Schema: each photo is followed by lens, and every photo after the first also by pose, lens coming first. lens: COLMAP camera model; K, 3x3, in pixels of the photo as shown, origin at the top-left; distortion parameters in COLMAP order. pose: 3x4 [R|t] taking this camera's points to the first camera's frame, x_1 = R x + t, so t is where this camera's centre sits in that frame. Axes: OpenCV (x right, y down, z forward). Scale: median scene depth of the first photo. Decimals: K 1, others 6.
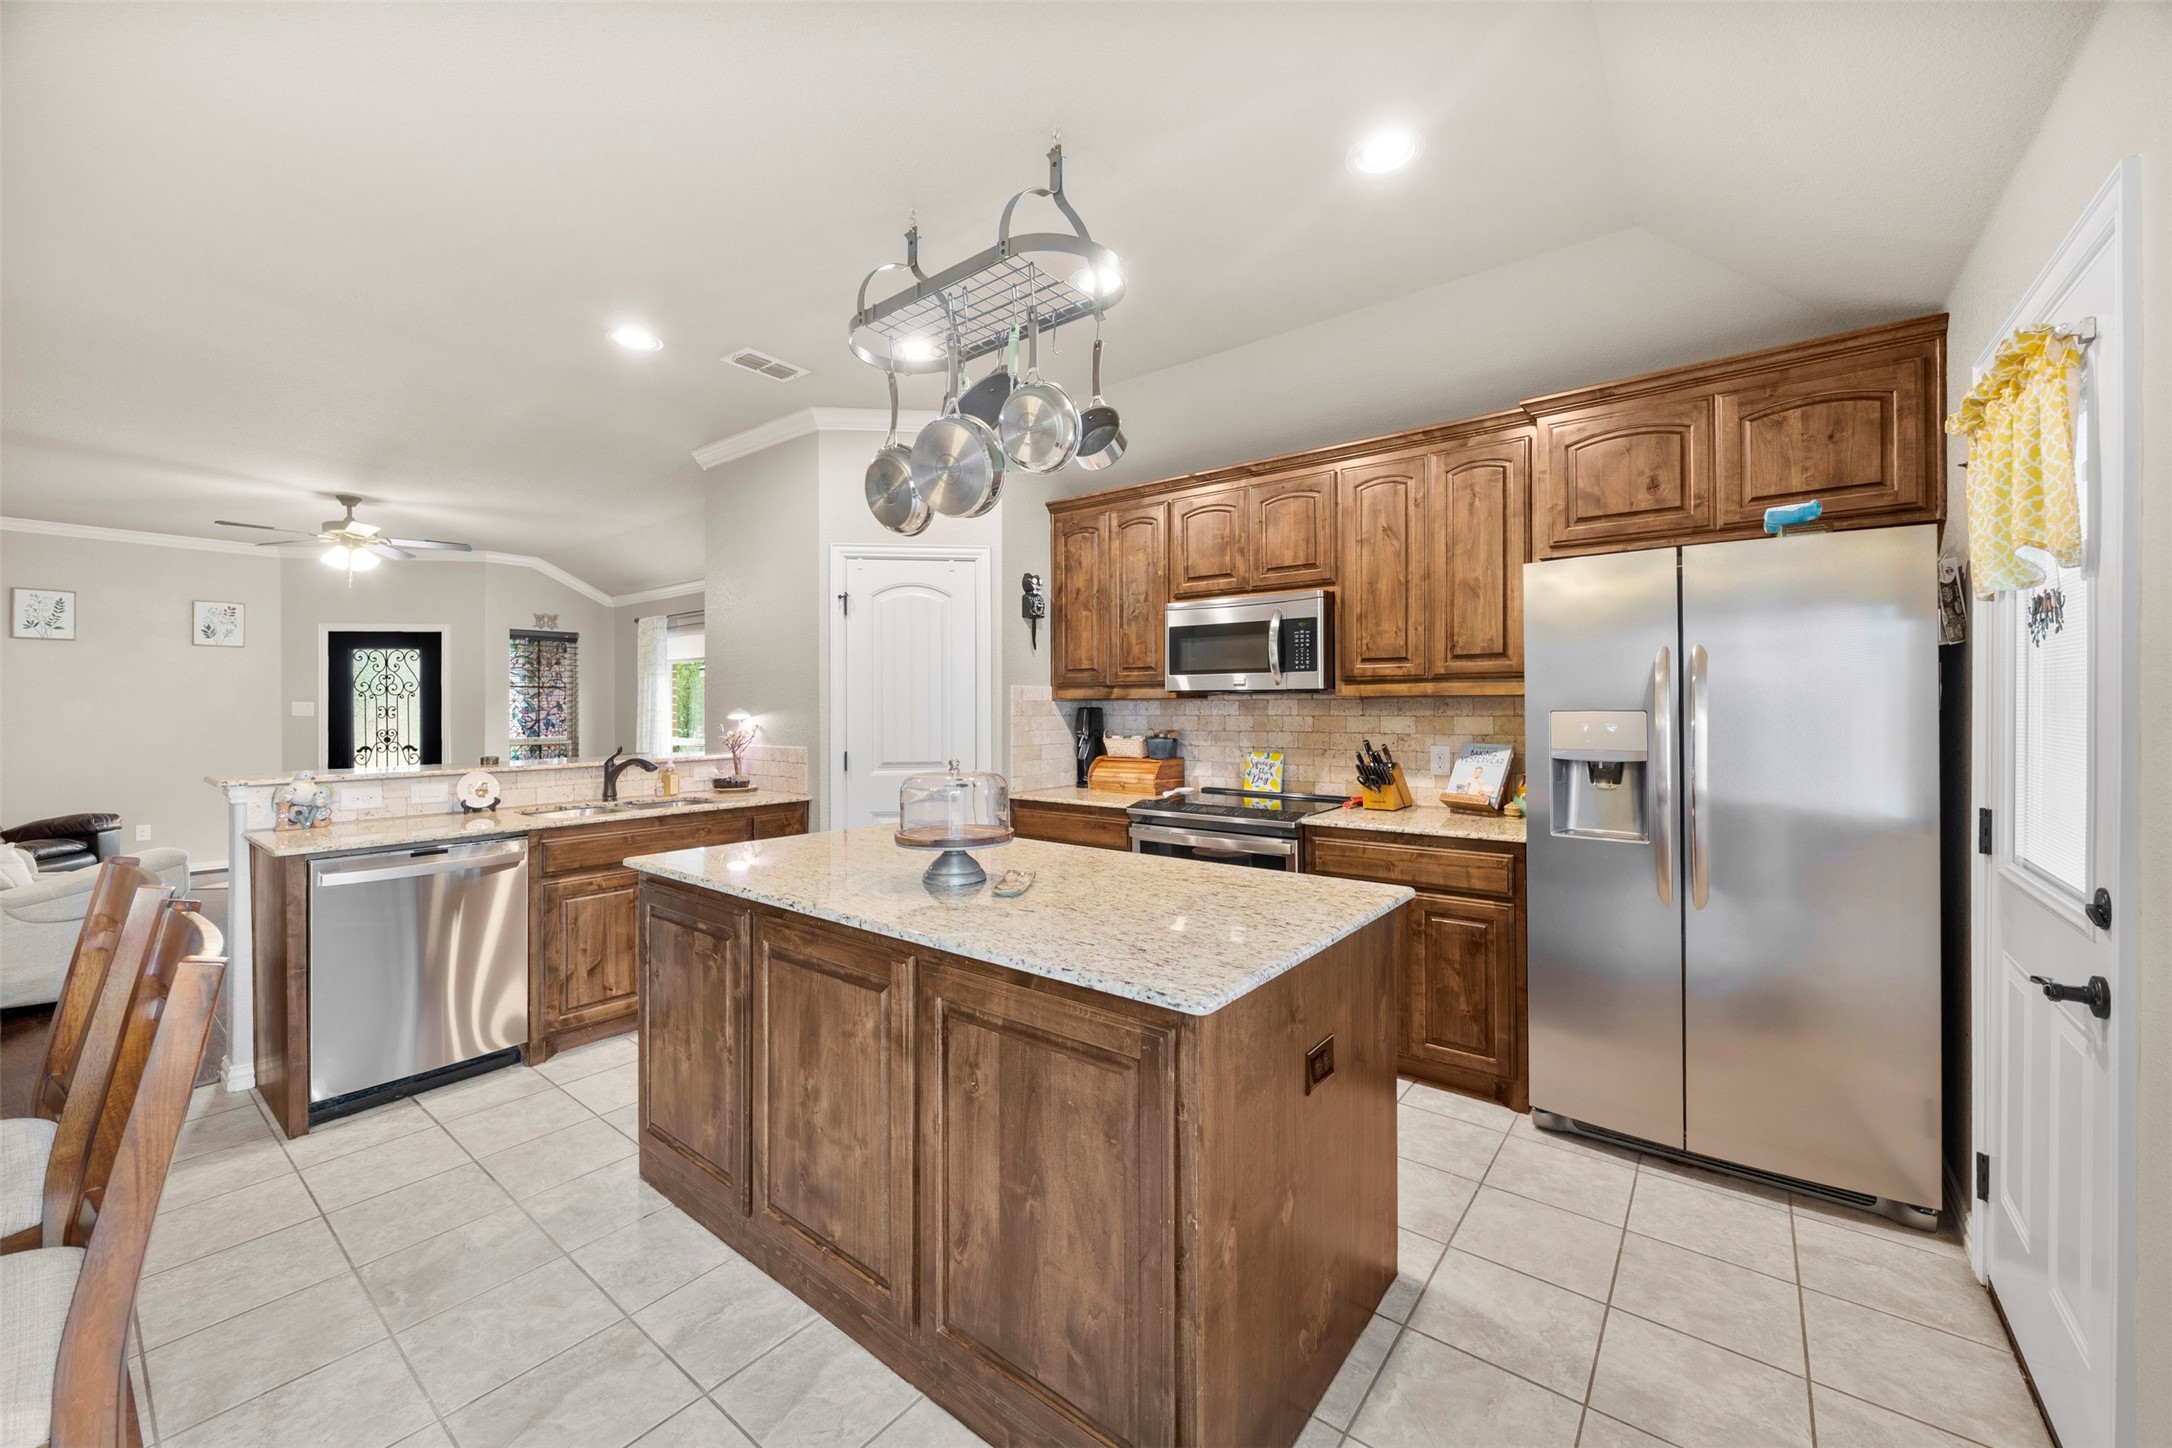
lens RADIAL K [[830.8, 0, 1073.2], [0, 830.8, 703.6], [0, 0, 1]] dist [-0.002858, 0.000296]
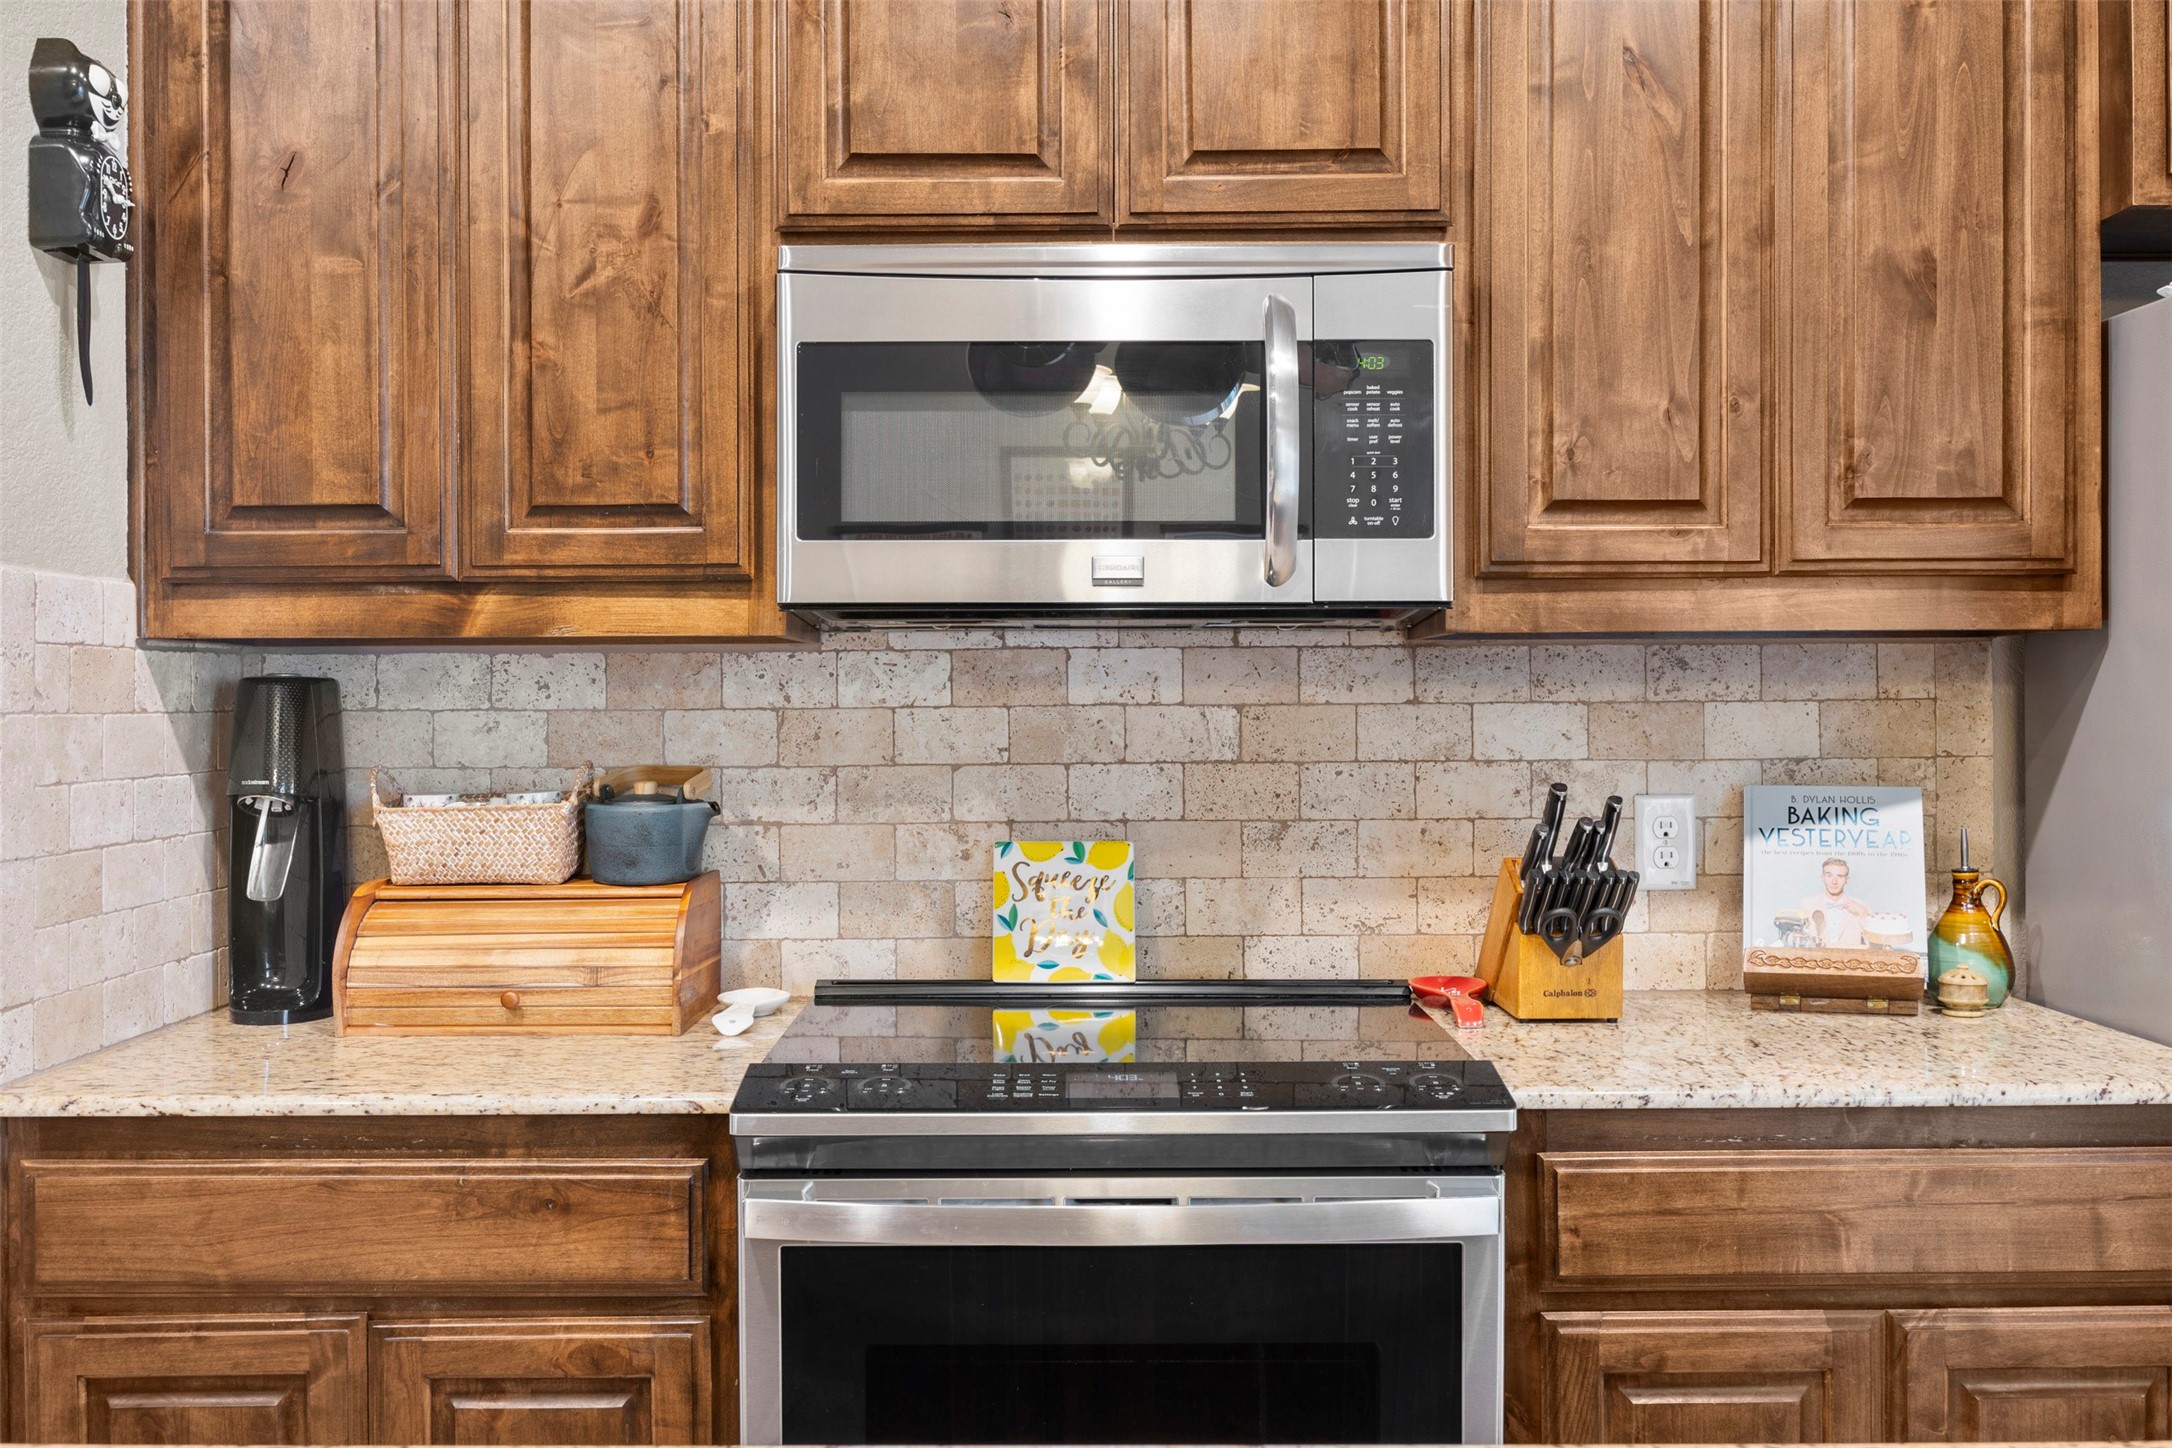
lens RADIAL K [[2128.3, 0, 1087.4], [0, 2128.3, 702.9], [0, 0, 1]] dist [0.003179, 0.000000]
pose [[0.786497, -0.002692, 0.617588, -0.192379], [0.000035, 0.999991, 0.004314, 0.010360], [-0.617594, -0.003372, 0.786490, 0.430590]]
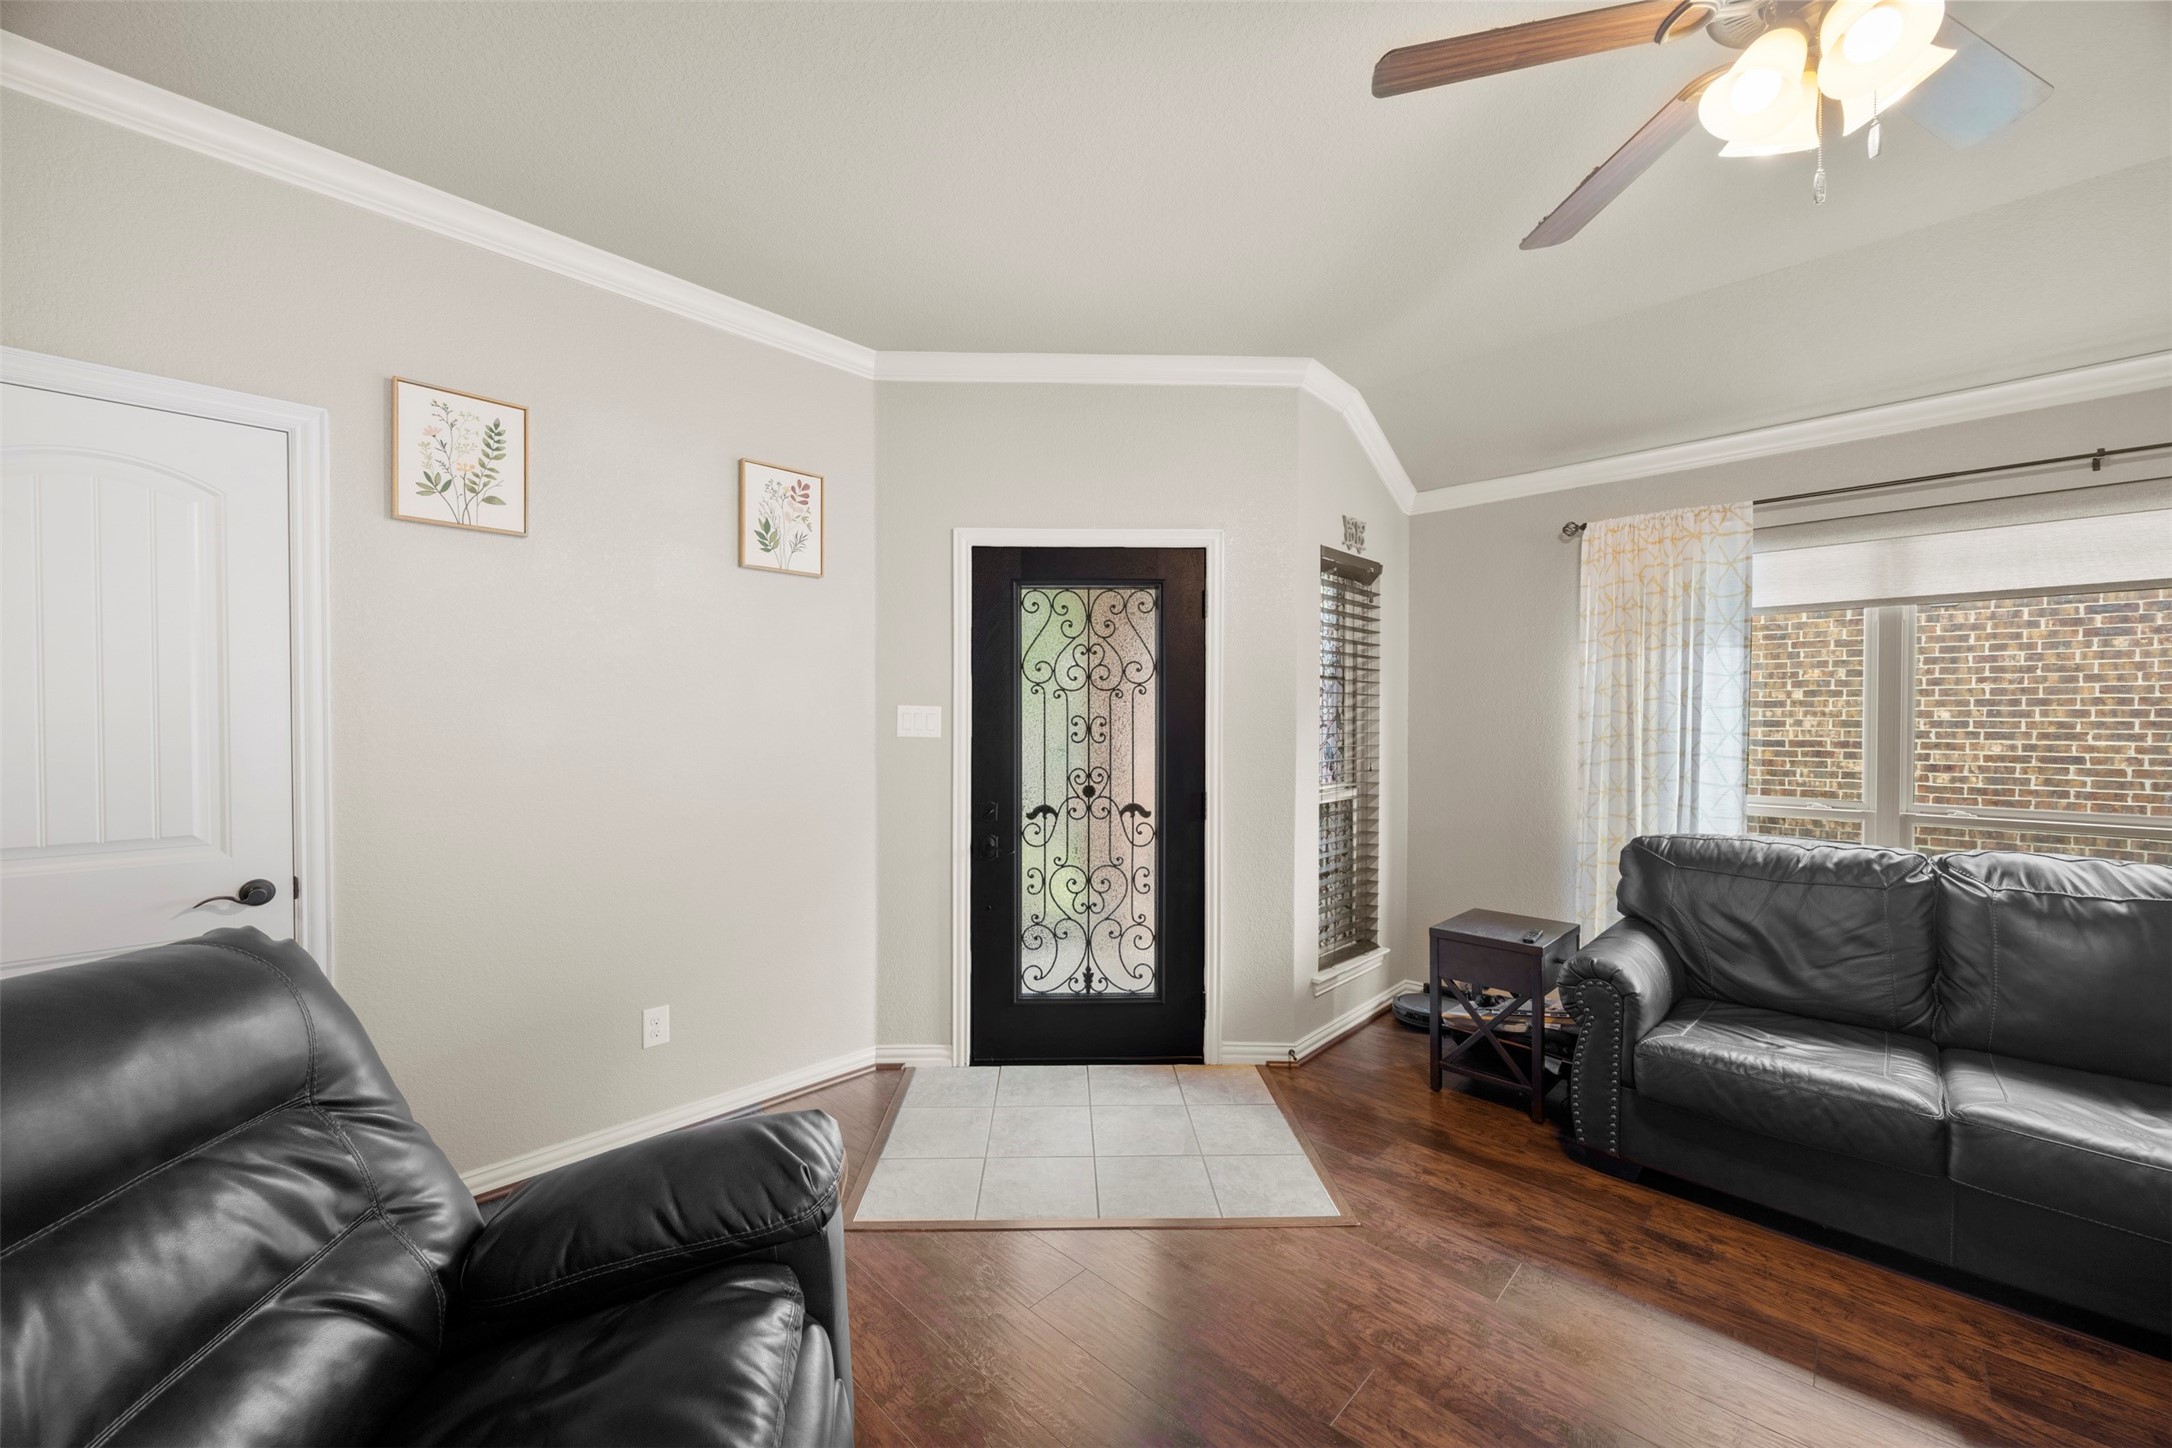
lens RADIAL K [[830.8, 0, 1090.2], [0, 830.8, 723.9], [0, 0, 1]] dist [-0.002858, 0.000296]
pose [[0.995354, 0.006797, -0.096044, -1.452505], [-0.005821, 0.999929, 0.010439, 0.005309], [0.096108, -0.009831, 0.995322, 1.030475]]
